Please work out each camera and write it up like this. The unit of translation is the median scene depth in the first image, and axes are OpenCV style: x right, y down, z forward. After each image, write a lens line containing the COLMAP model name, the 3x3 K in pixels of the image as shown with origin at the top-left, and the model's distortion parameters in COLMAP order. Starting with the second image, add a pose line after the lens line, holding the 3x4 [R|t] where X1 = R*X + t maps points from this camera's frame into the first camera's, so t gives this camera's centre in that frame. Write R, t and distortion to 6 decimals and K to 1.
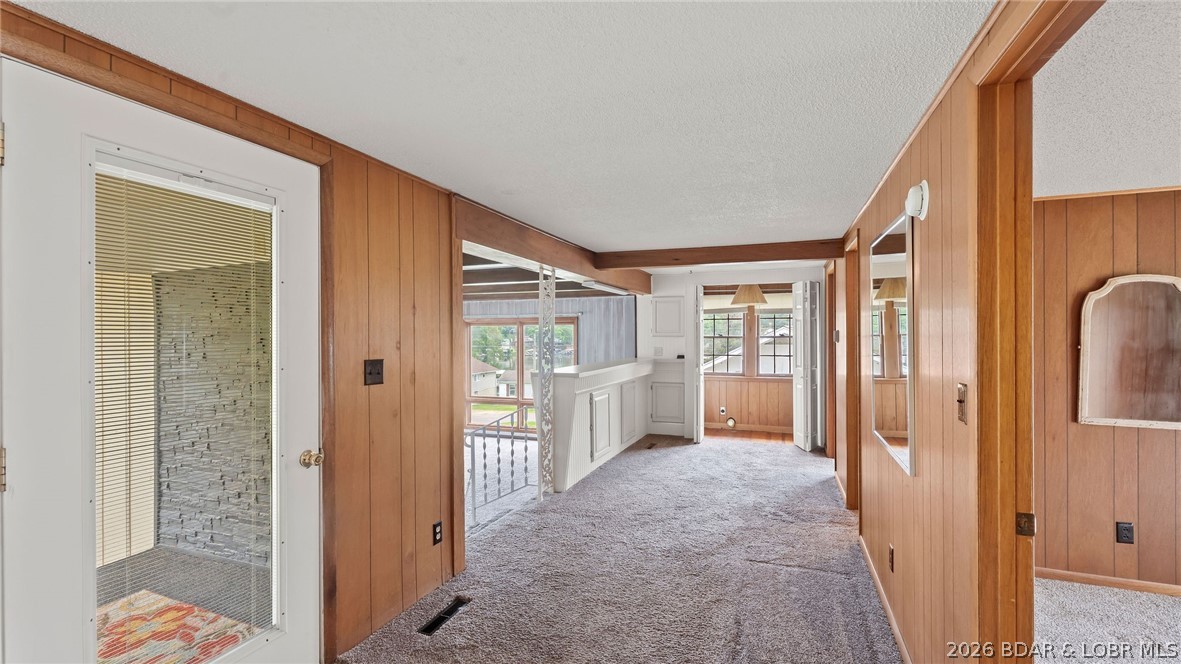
lens RADIAL K [[524.1, 0, 598.4], [0, 524.1, 336.3], [0, 0, 1]] dist [0.001955, -0.000446]
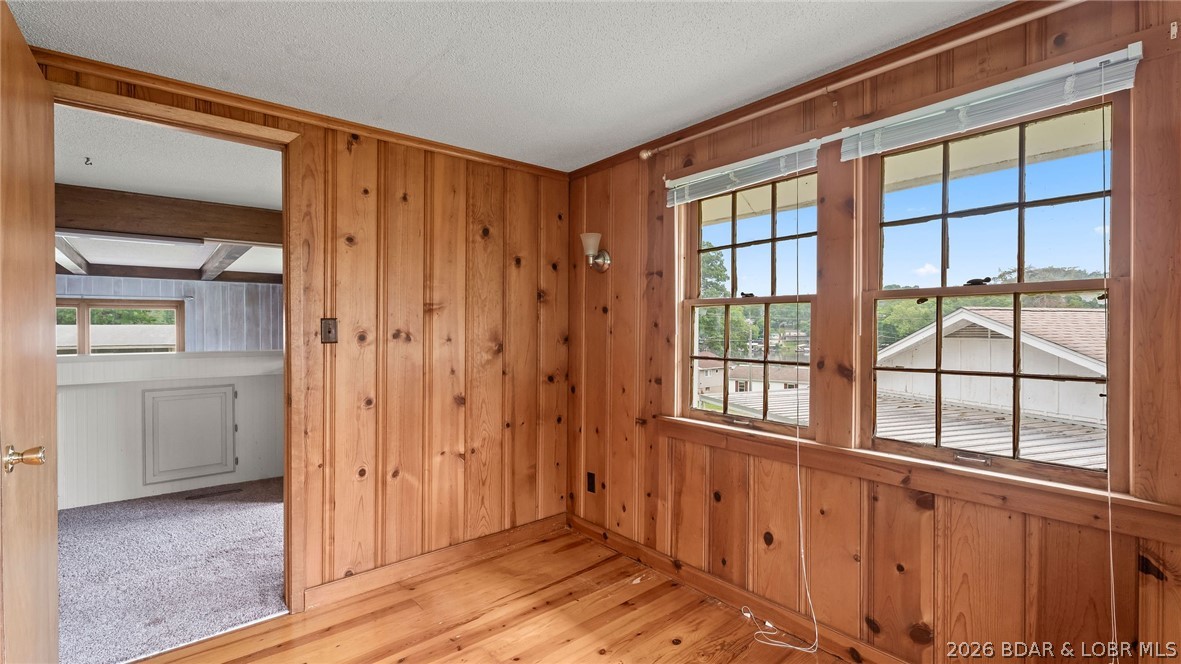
lens RADIAL K [[524.1, 0, 586.2], [0, 524.1, 330.6], [0, 0, 1]] dist [0.001955, -0.000446]
pose [[0.863269, 0.009905, -0.504646, 0.193935], [-0.009151, 0.999950, 0.003972, 0.011726], [0.504660, 0.001189, 0.863317, 0.437606]]
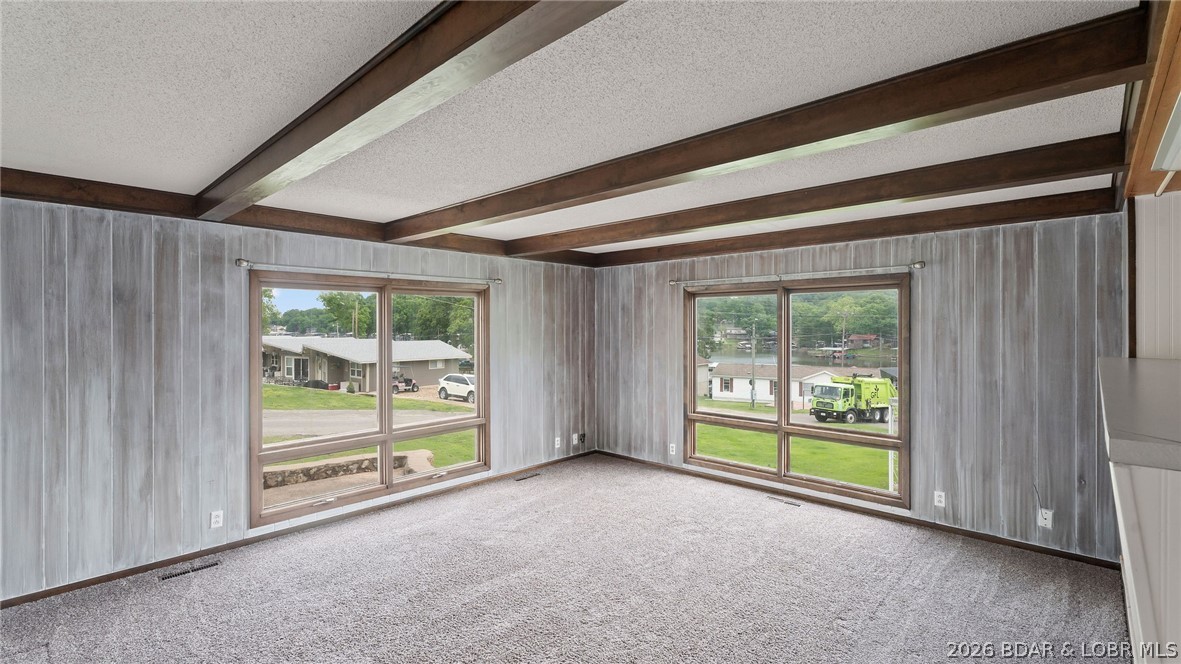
lens RADIAL K [[524.1, 0, 589.3], [0, 524.1, 328.3], [0, 0, 1]] dist [0.001955, -0.000446]
pose [[0.916108, 0.004255, -0.400908, -0.113590], [-0.003943, 0.999991, 0.001603, 0.015769], [0.400911, 0.000112, 0.916117, 0.393623]]
